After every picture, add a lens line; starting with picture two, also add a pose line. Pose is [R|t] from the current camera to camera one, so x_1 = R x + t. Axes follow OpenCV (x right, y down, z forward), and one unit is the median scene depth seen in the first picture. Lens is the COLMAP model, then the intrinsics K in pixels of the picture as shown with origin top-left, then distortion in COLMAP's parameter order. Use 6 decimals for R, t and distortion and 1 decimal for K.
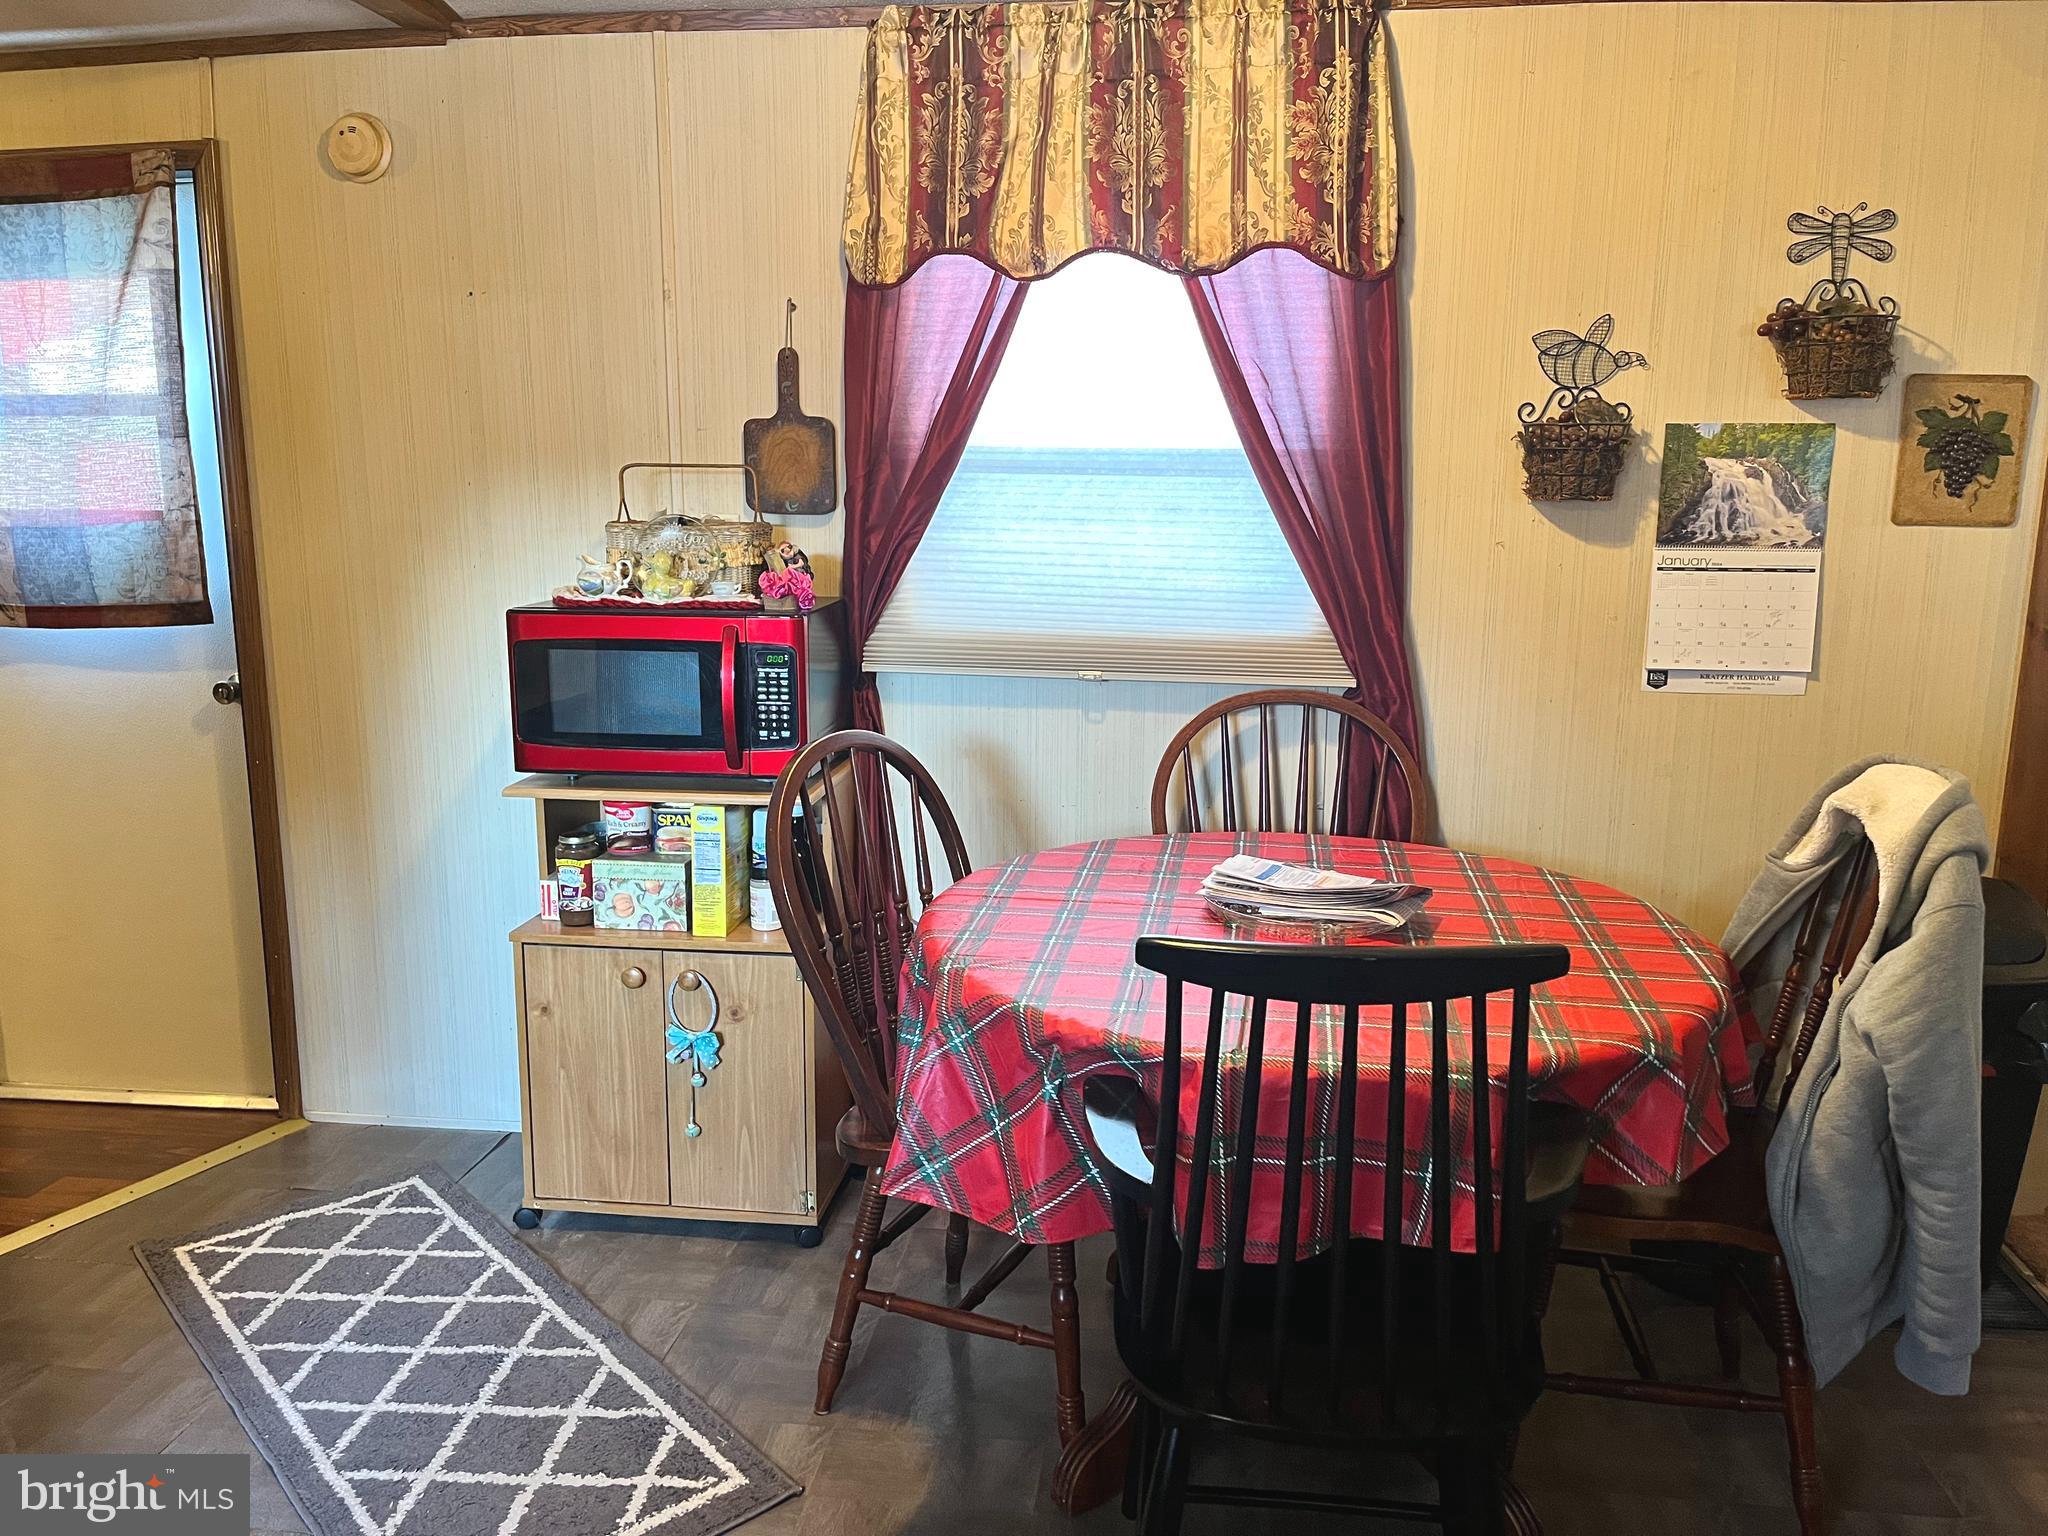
lens RADIAL K [[1537.9, 0, 1018.1], [0, 1537.9, 768.9], [0, 0, 1]] dist [0.070216, -0.091782]
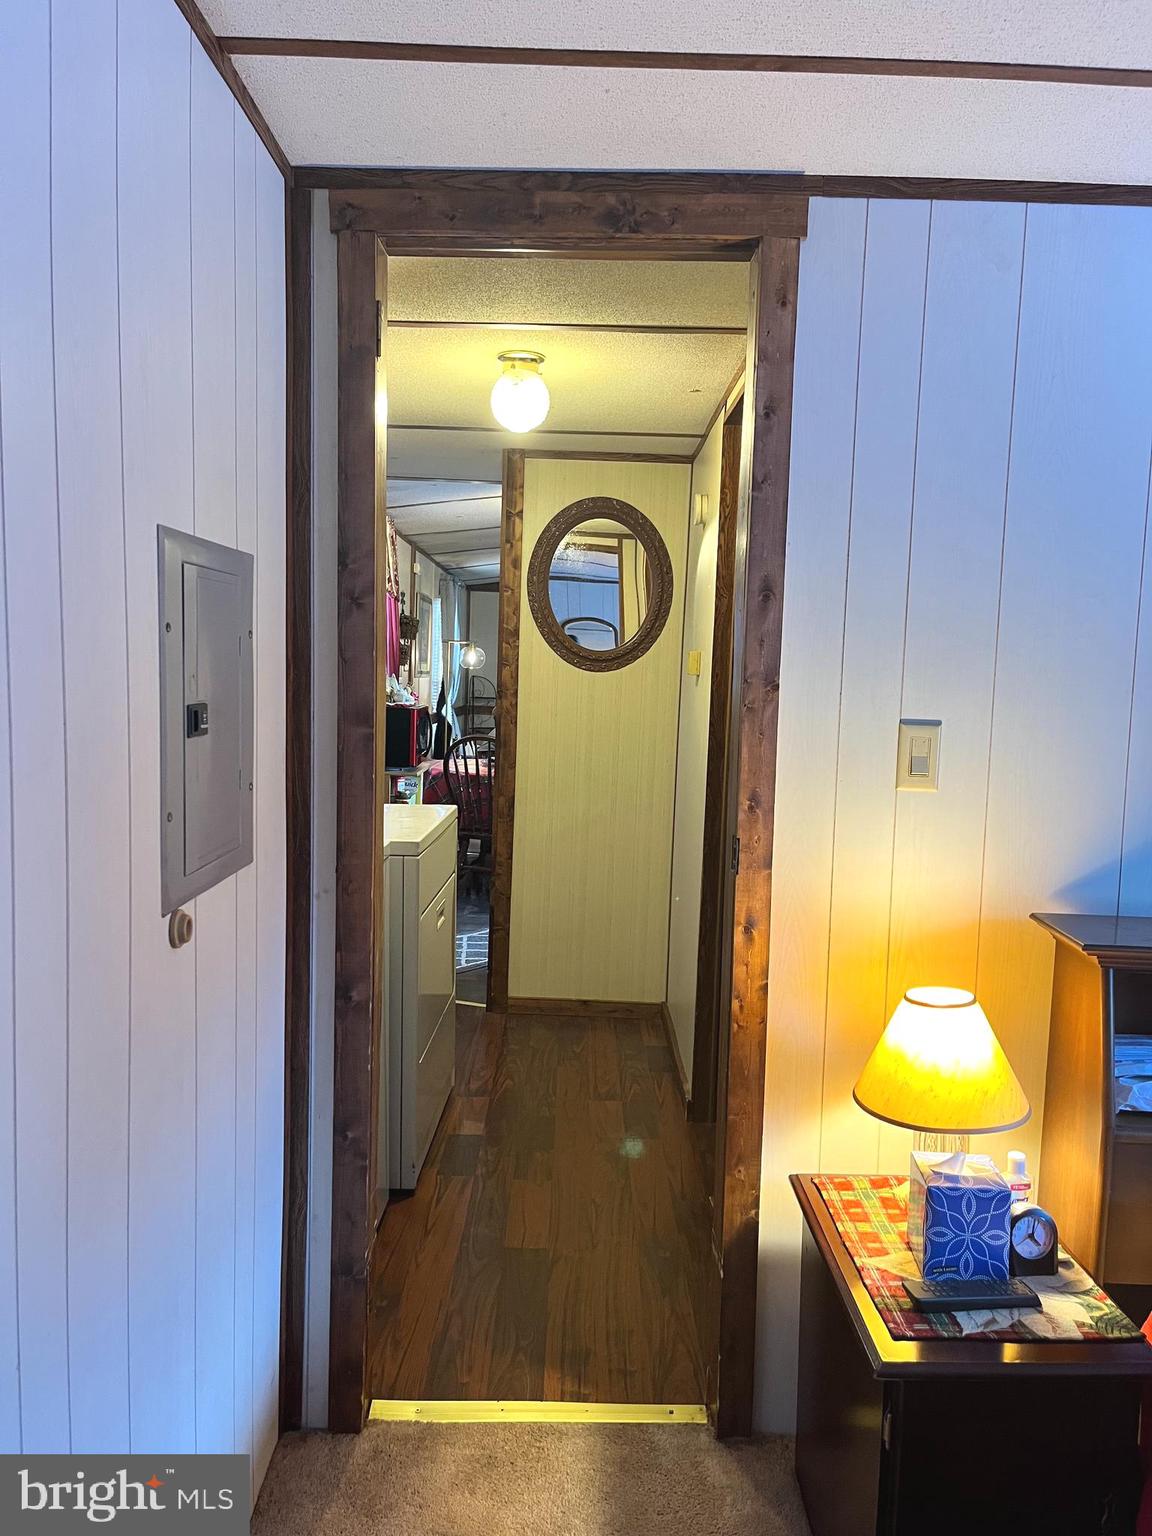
lens RADIAL K [[1153.5, 0, 574.9], [0, 1153.5, 782.2], [0, 0, 1]] dist [0.070216, -0.091782]
pose [[-0.112072, -0.108381, 0.987772, -2.356752], [0.154582, 0.980031, 0.125070, -0.183498], [-0.981603, 0.166709, -0.093080, 0.911759]]
